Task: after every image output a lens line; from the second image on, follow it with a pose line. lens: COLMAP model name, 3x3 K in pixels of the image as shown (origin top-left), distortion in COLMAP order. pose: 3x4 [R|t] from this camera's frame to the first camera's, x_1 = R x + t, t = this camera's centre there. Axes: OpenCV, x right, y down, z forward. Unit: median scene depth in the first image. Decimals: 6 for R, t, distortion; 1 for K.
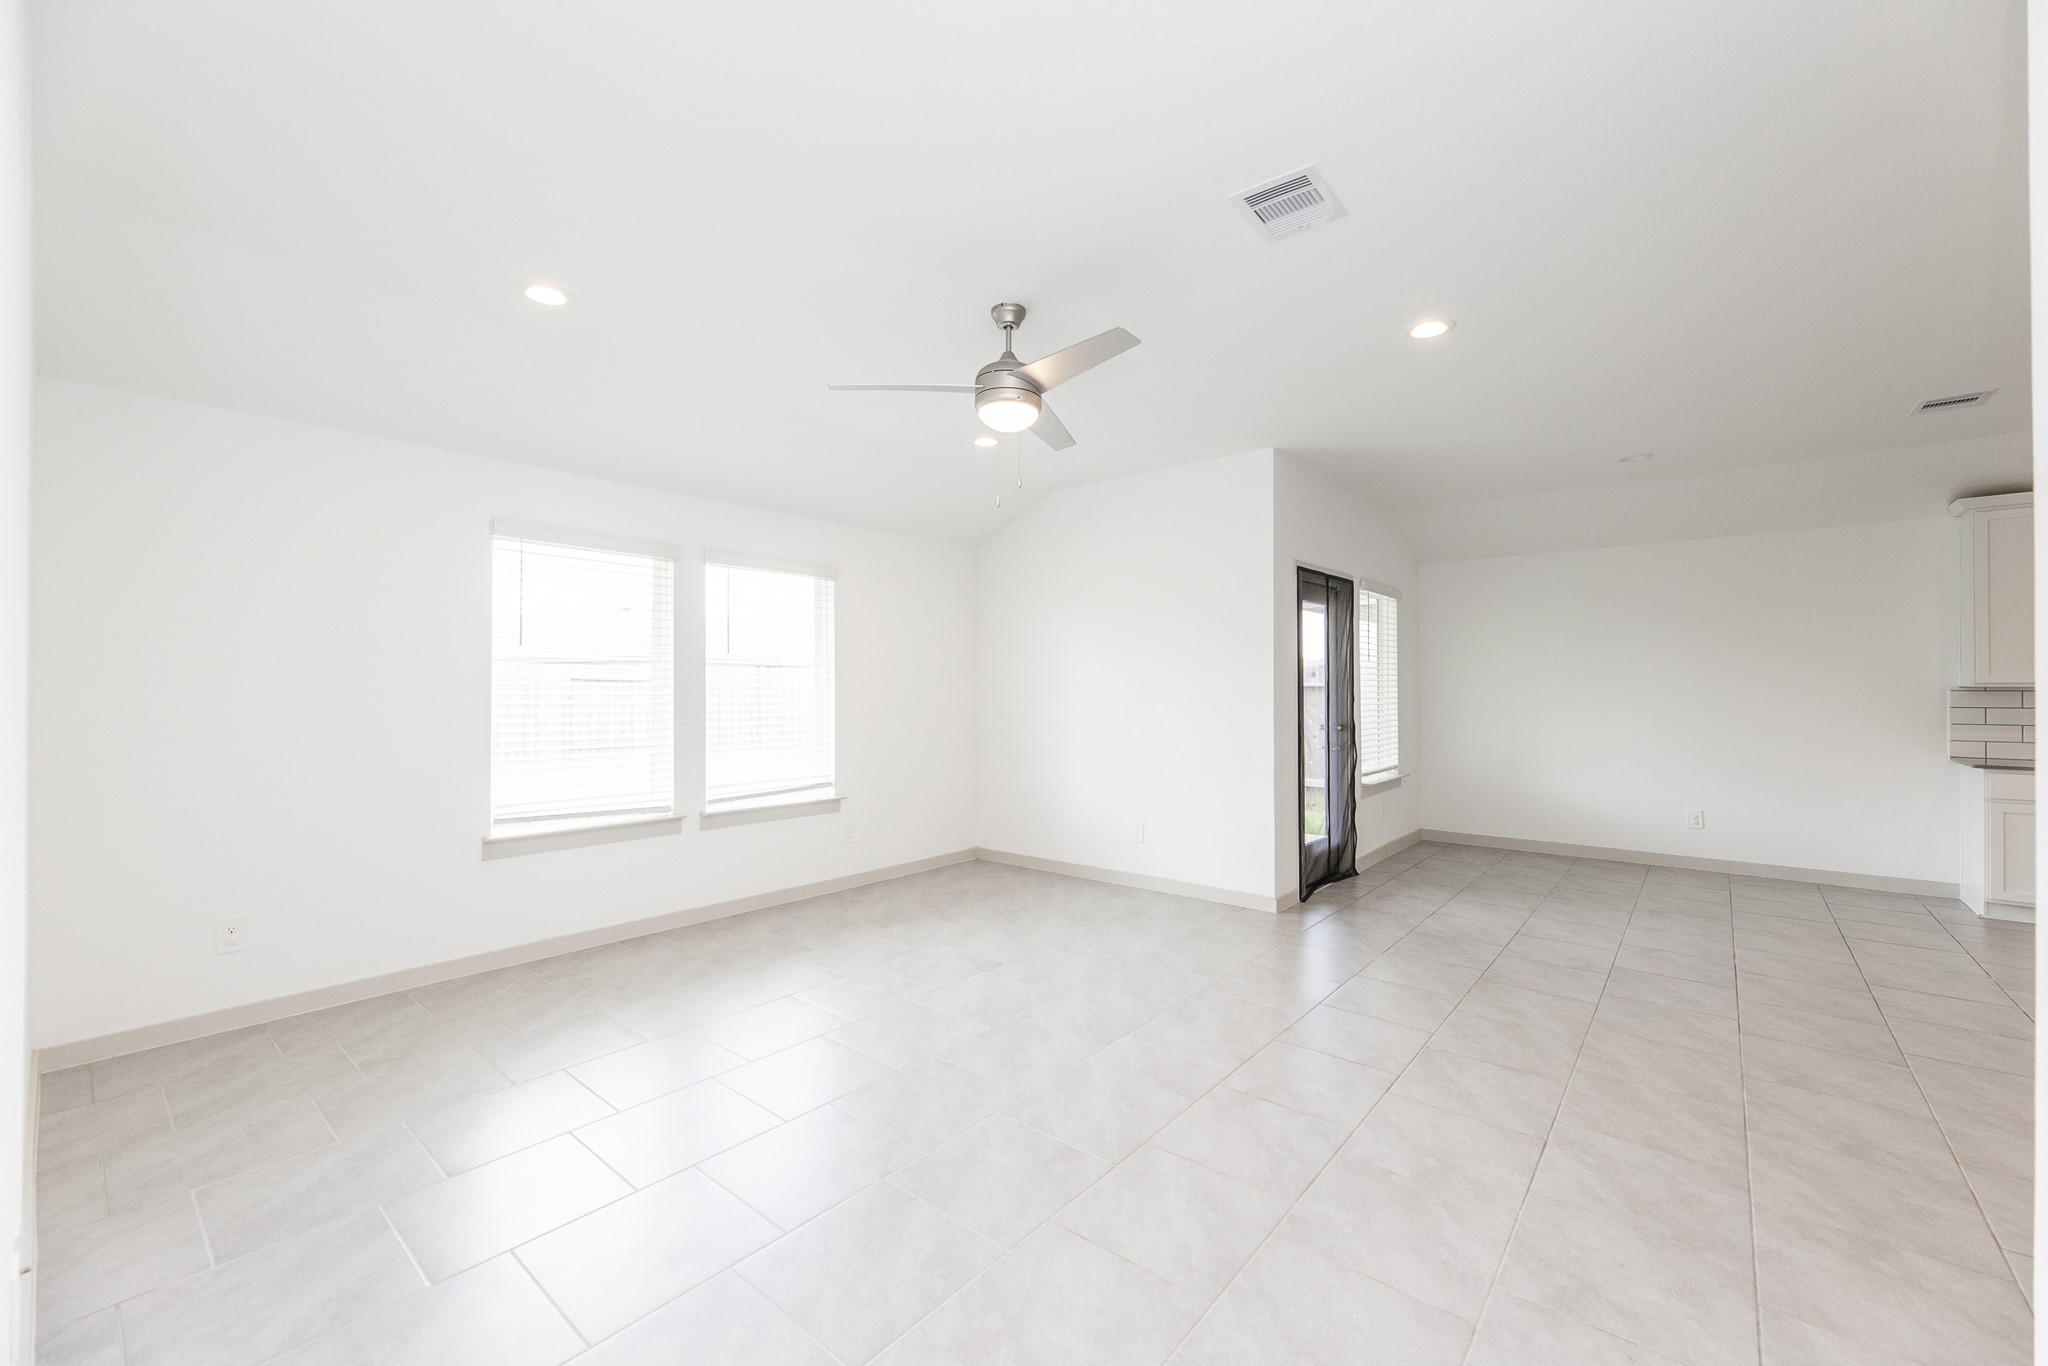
lens RADIAL K [[821.0, 0, 1037.6], [0, 821.0, 684.8], [0, 0, 1]] dist [-0.003767, 0.000334]
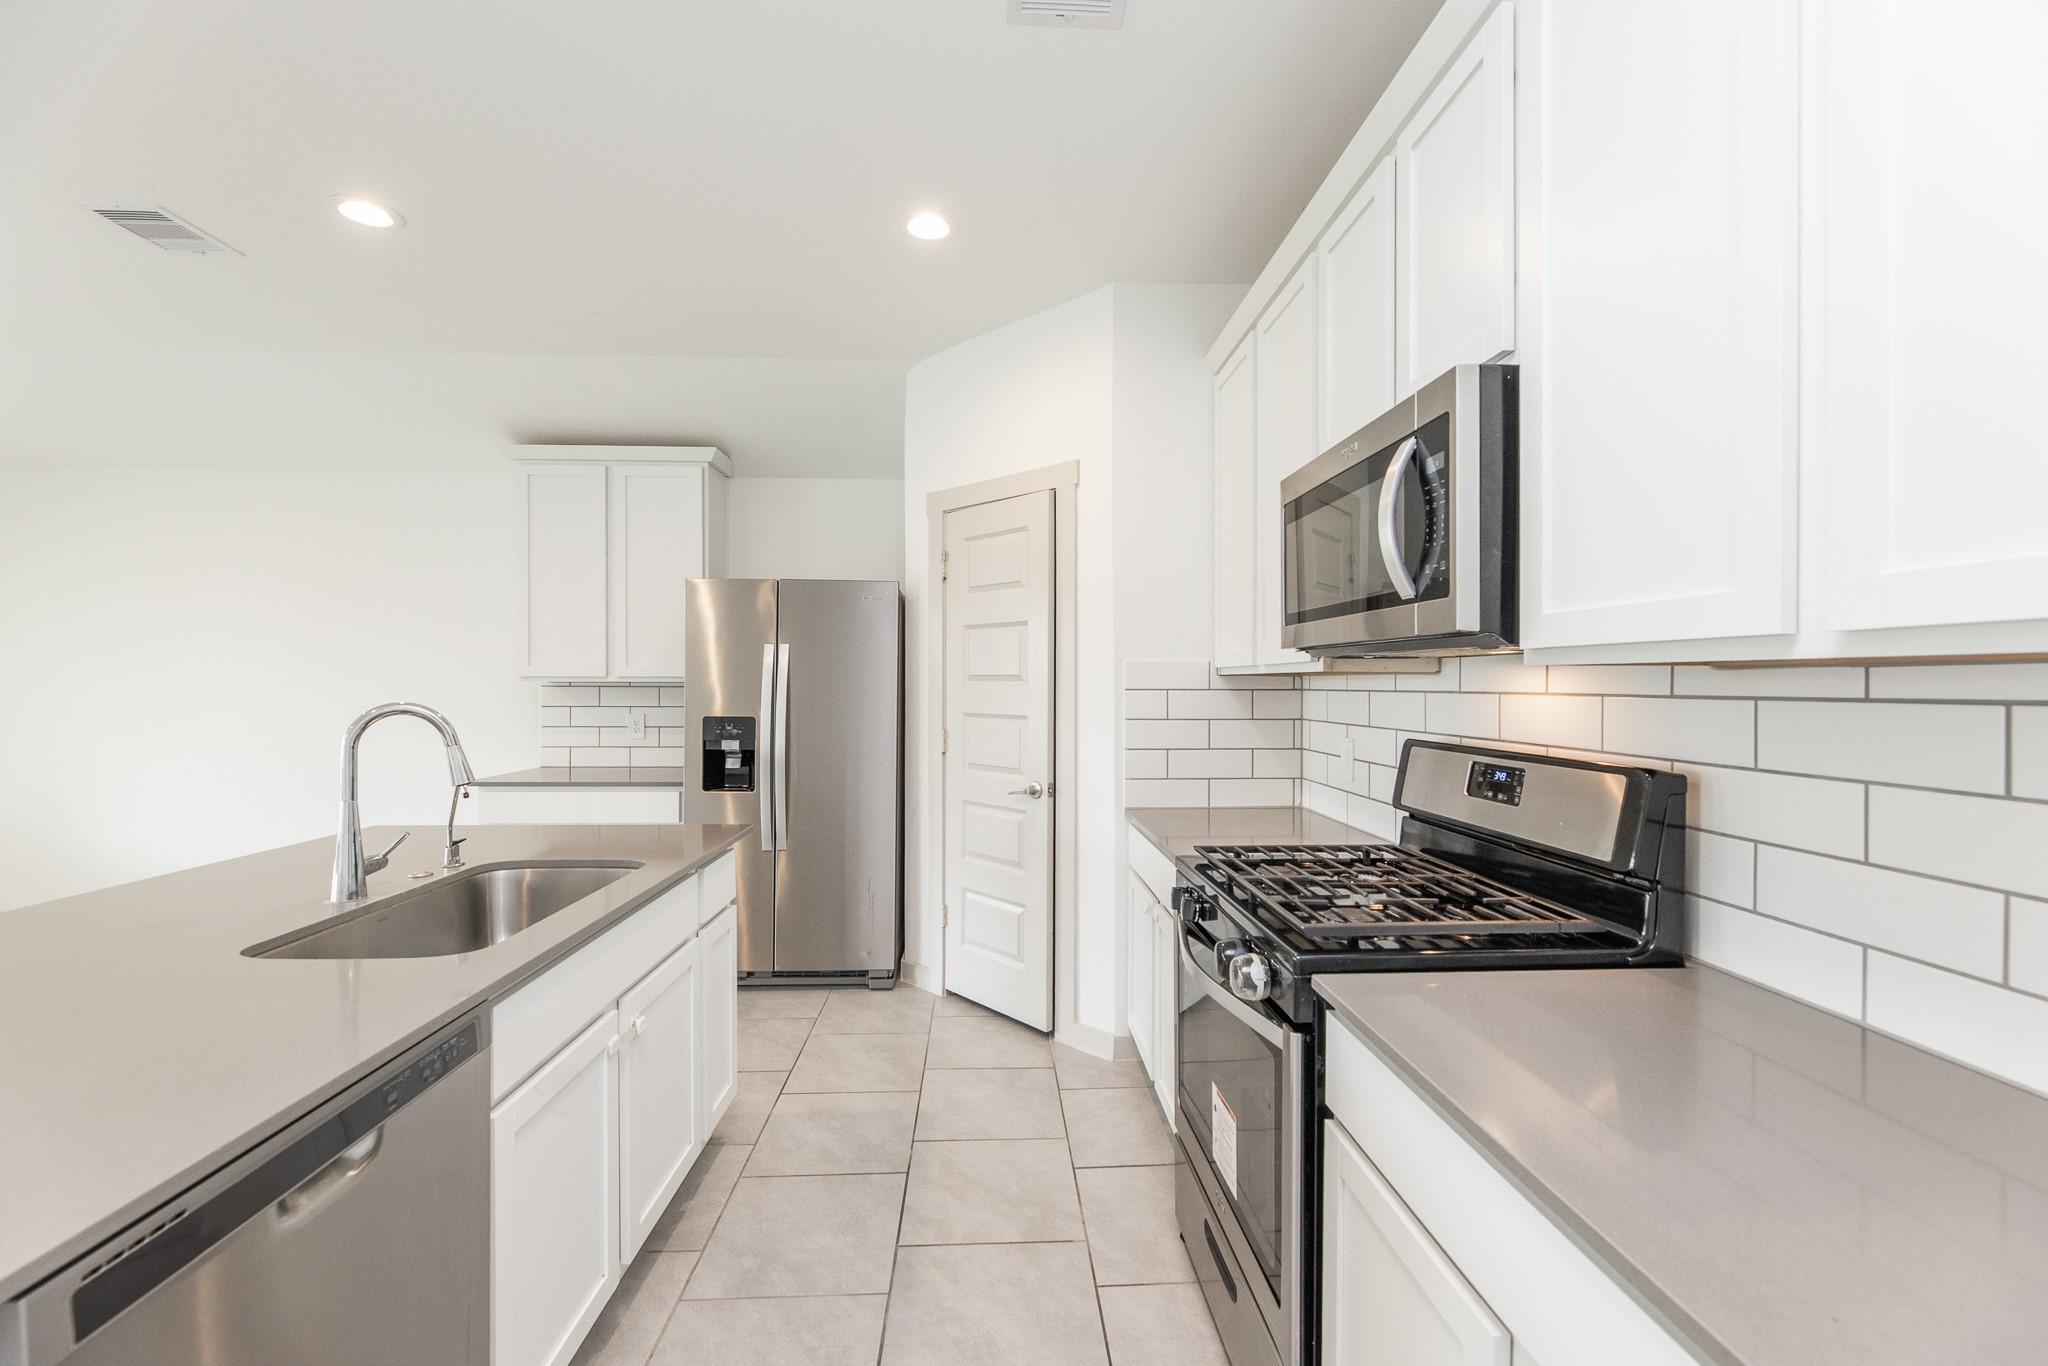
lens RADIAL K [[833.4, 0, 1026.1], [0, 833.4, 687.0], [0, 0, 1]] dist [-0.001797, 0.000078]
pose [[0.739008, -0.000547, 0.673697, 1.018780], [-0.005791, 0.999958, 0.007164, -0.000782], [-0.673672, -0.009196, 0.738973, 0.060915]]
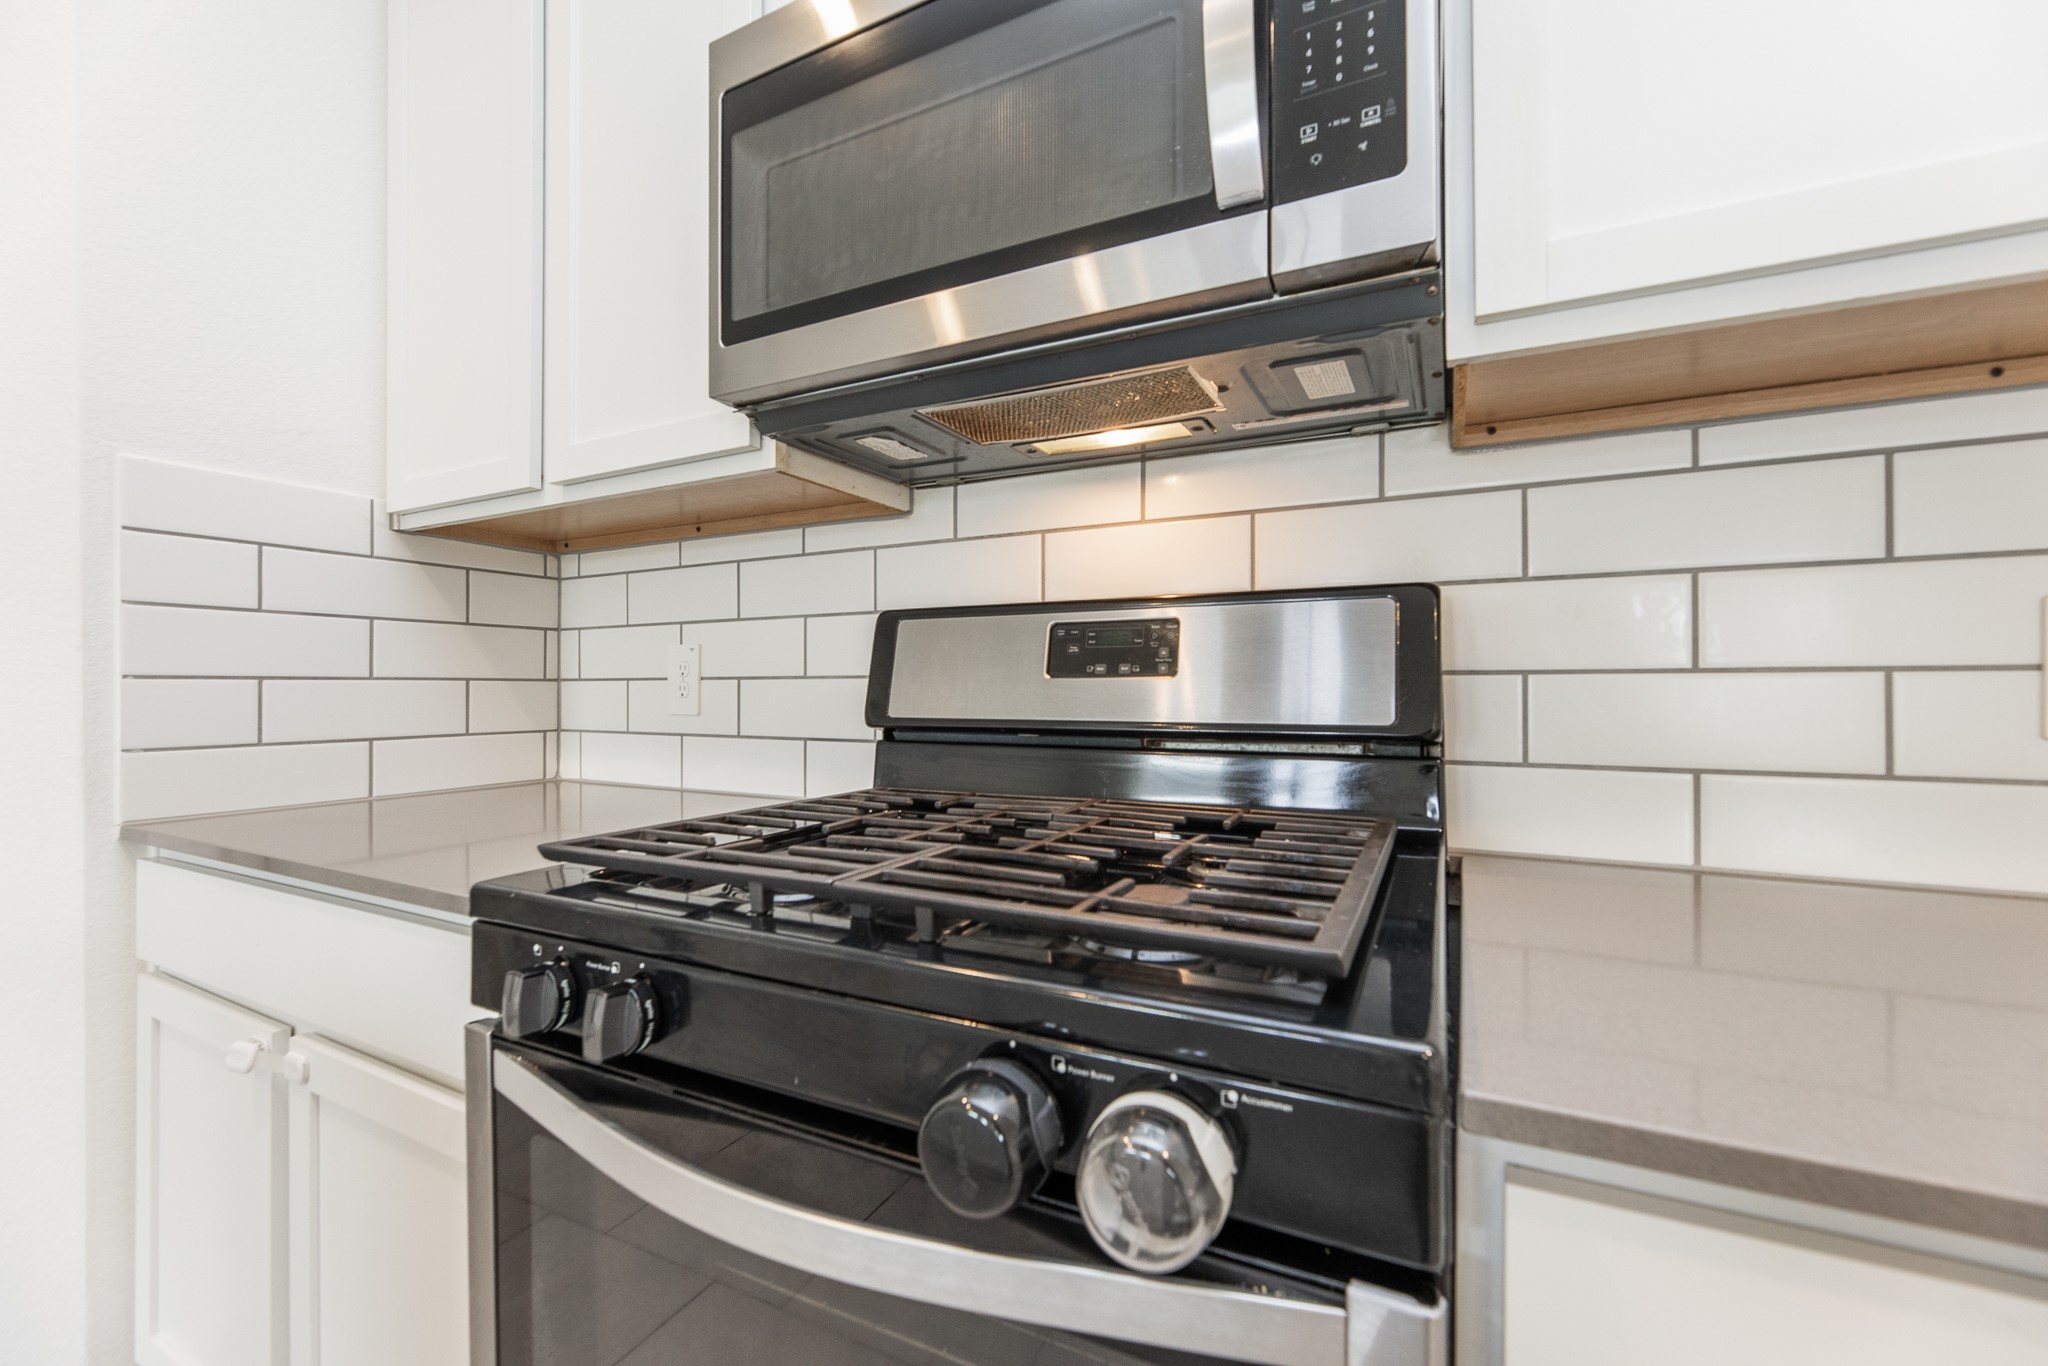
lens RADIAL K [[821.0, 0, 1037.6], [0, 821.0, 684.8], [0, 0, 1]] dist [-0.003767, 0.000334]
pose [[-0.216744, 0.003381, 0.976223, 1.199795], [-0.002739, 0.999988, -0.004072, 0.053311], [-0.976225, -0.003556, -0.216732, 0.260382]]
